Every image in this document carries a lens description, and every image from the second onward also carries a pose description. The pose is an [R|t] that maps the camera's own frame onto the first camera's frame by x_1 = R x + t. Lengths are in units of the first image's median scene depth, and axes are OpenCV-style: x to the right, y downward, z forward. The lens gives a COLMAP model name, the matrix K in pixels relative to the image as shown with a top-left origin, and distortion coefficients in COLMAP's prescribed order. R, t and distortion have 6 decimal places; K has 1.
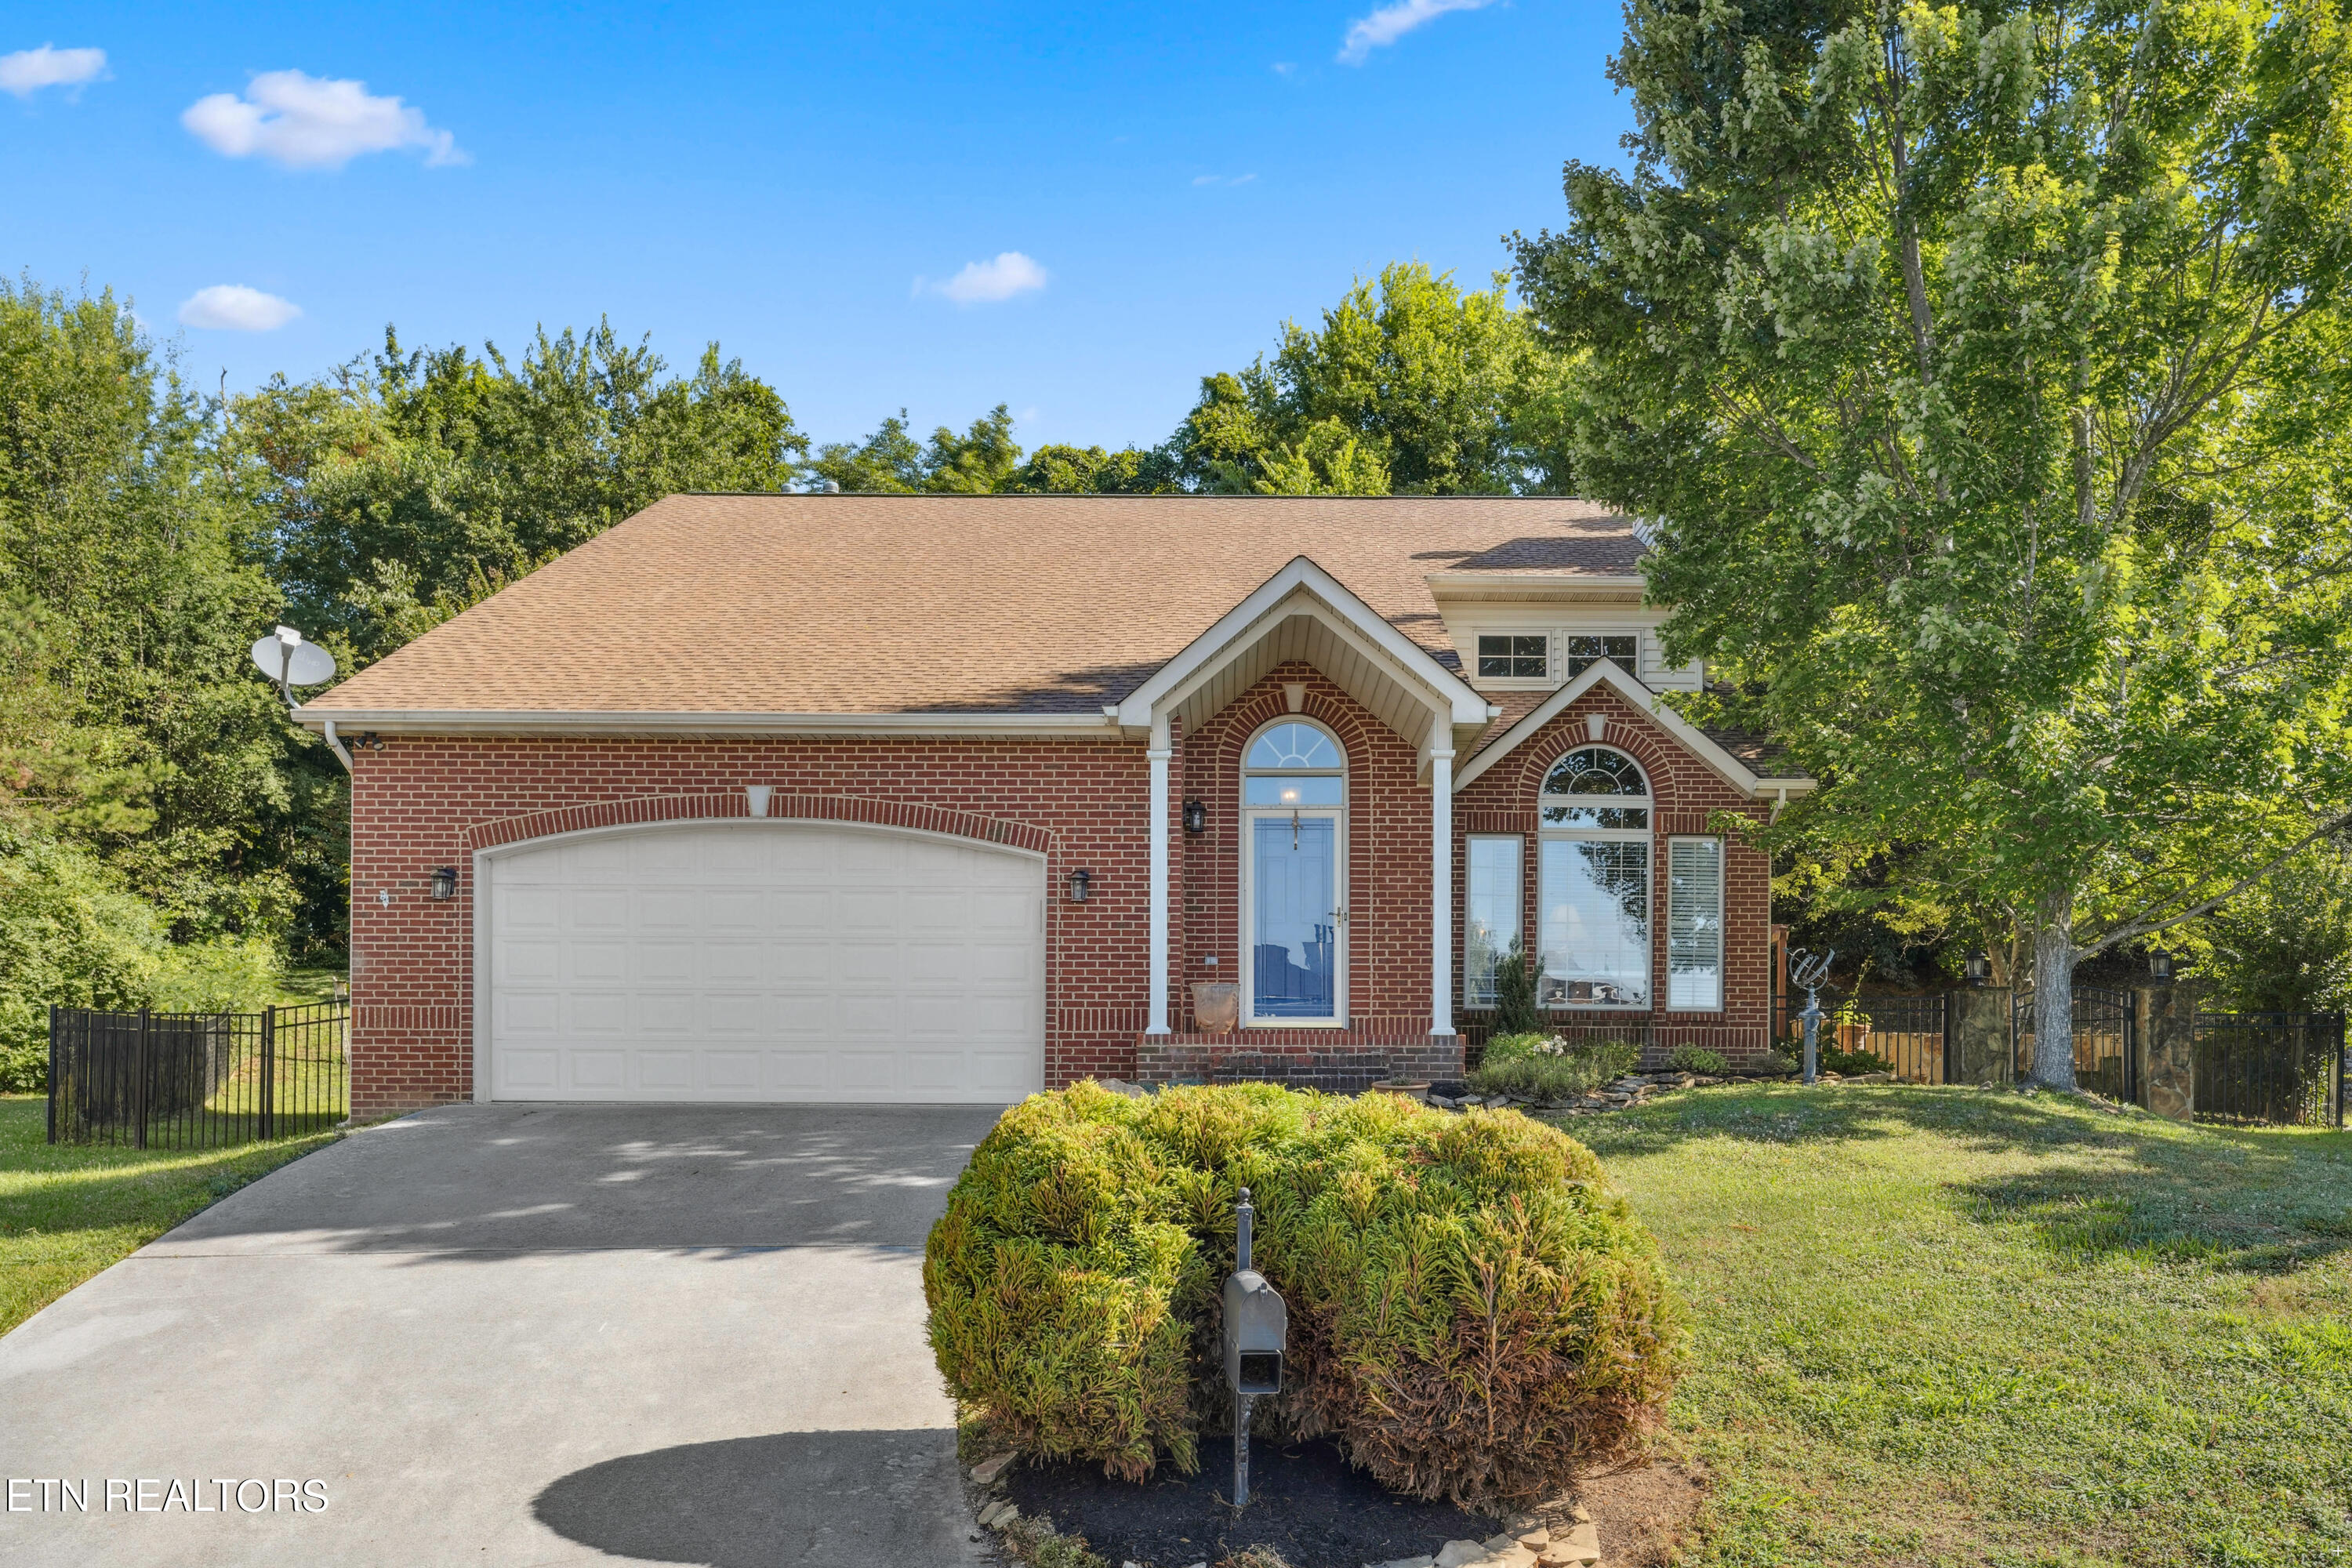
lens RADIAL K [[1844.4, 0, 1178.4], [0, 1844.4, 784.8], [0, 0, 1]] dist [-0.008333, -0.004453]
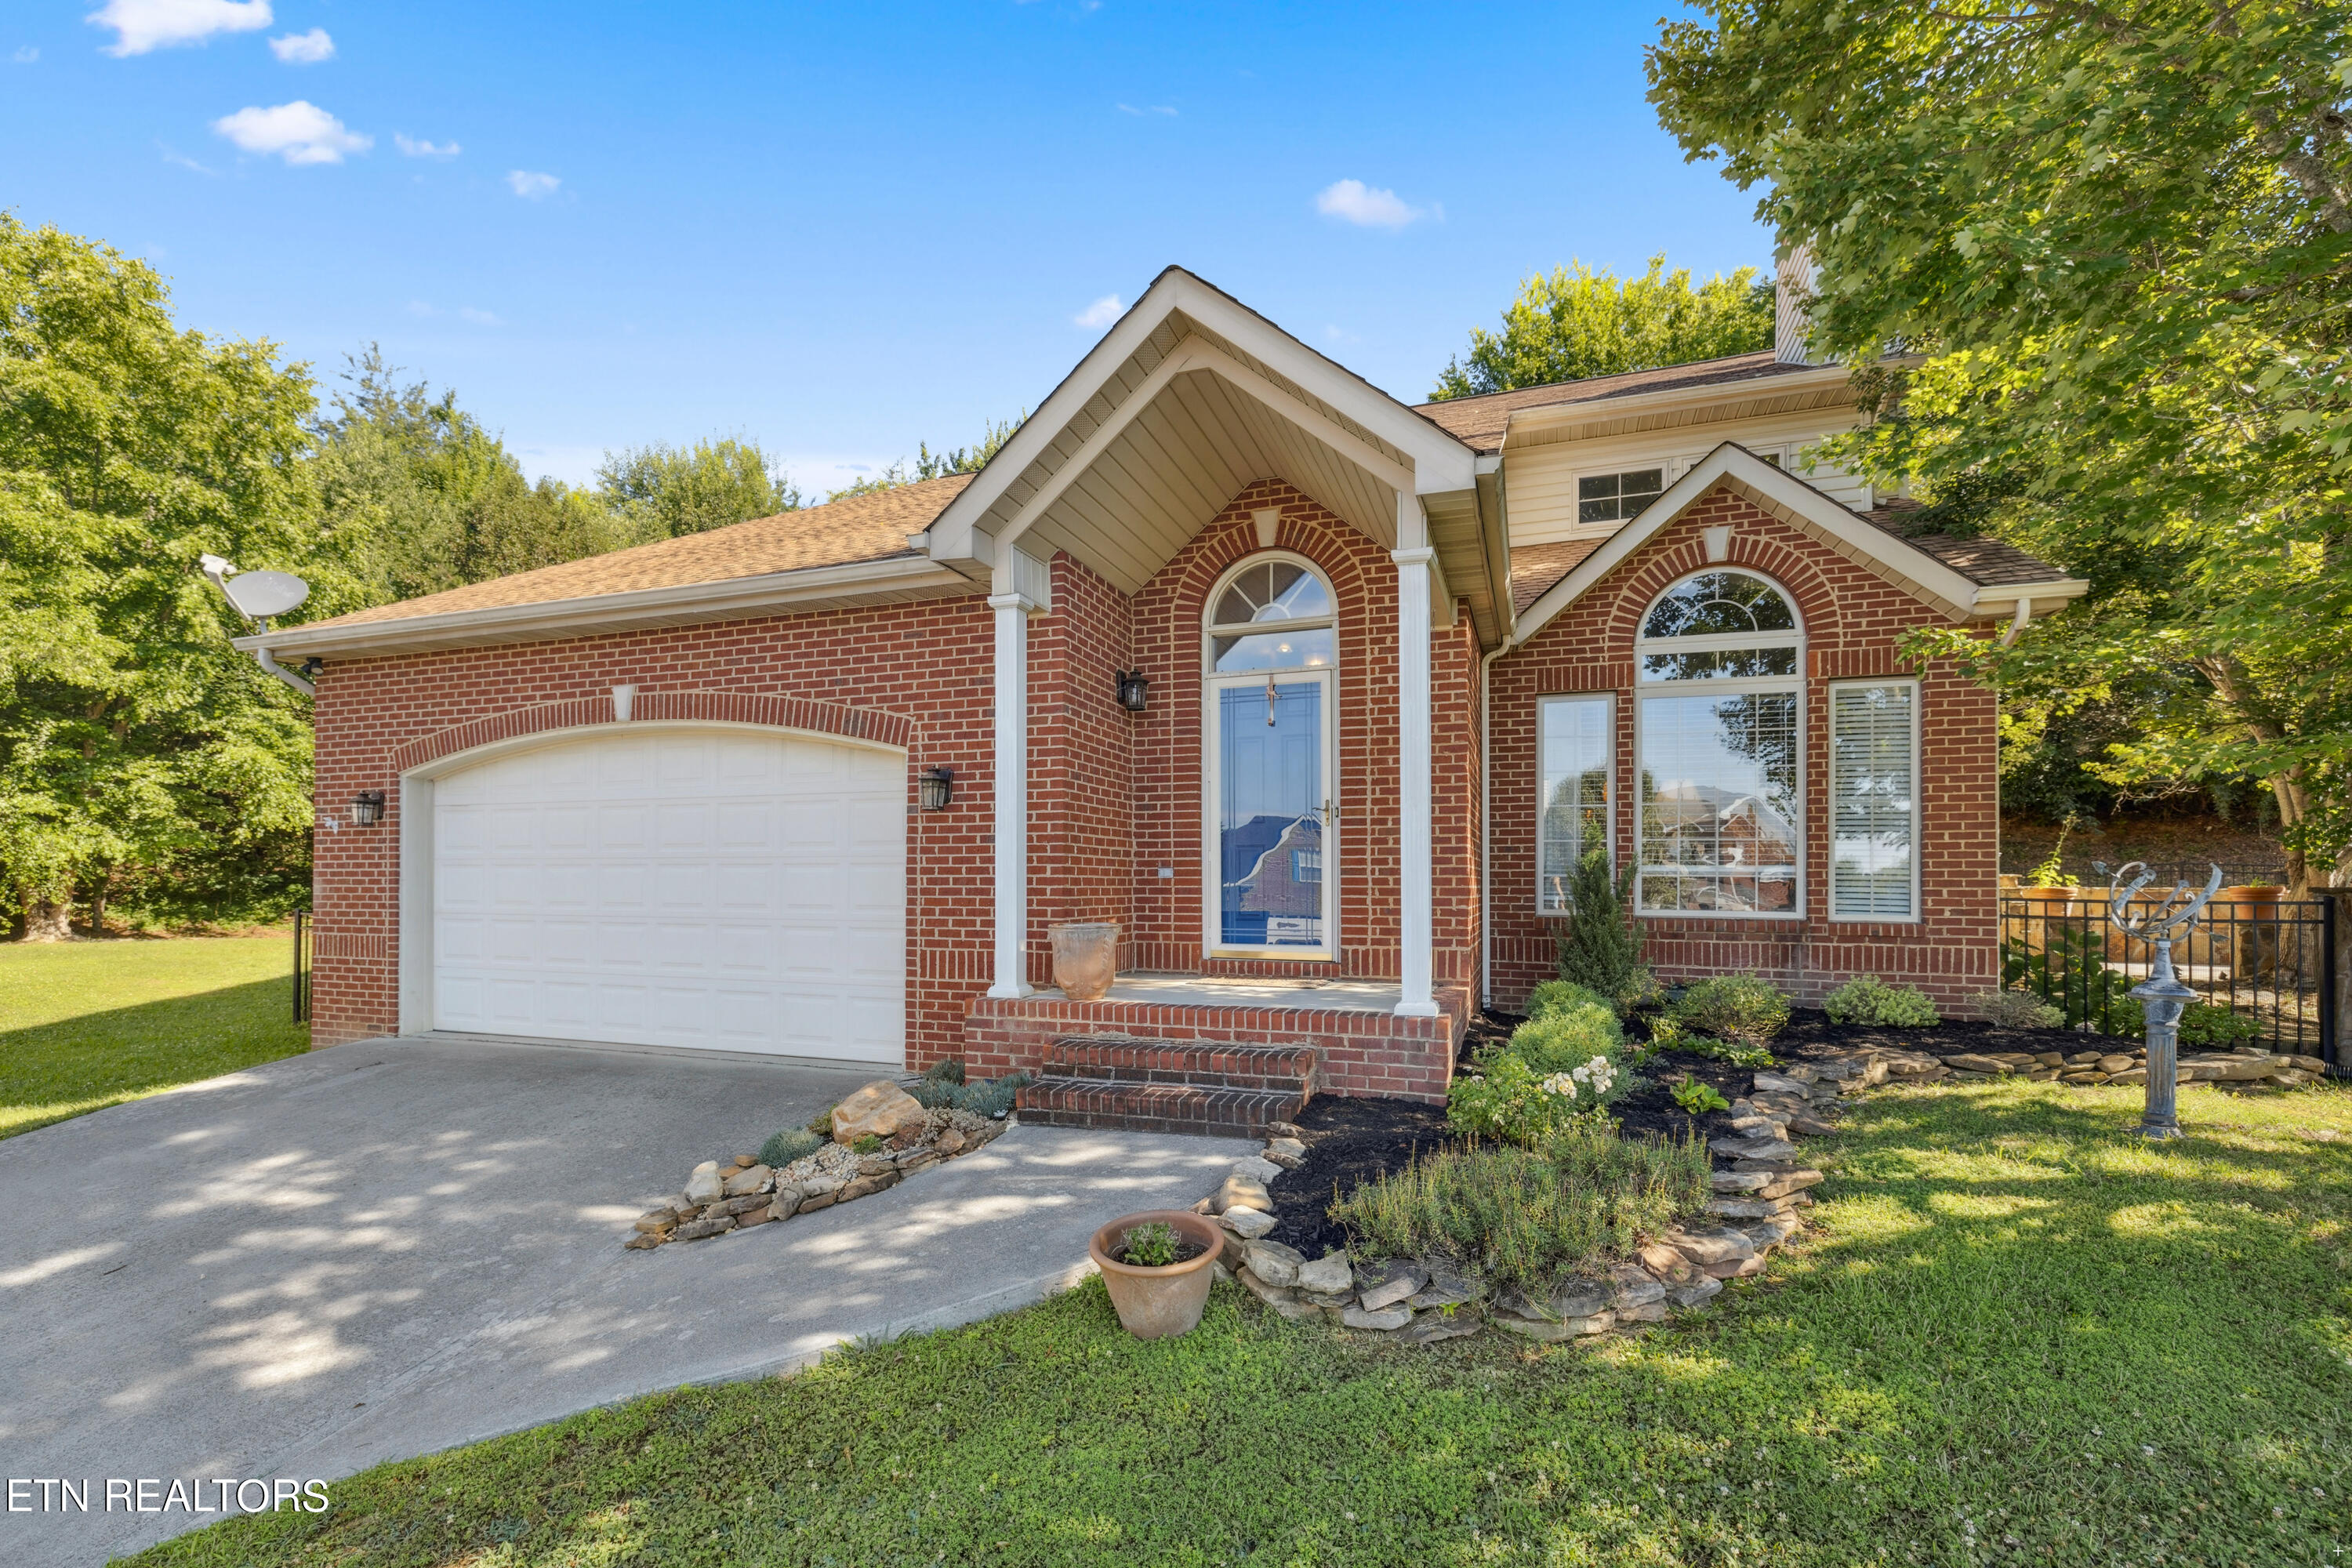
lens RADIAL K [[1000.8, 0, 1165.4], [0, 1000.8, 788.0], [0, 0, 1]] dist [-0.000802, -0.000810]
pose [[0.949922, -0.034794, -0.310544, 0.149281], [0.059715, 0.995680, 0.071102, 0.028425], [0.306728, -0.086085, 0.947896, 0.586161]]
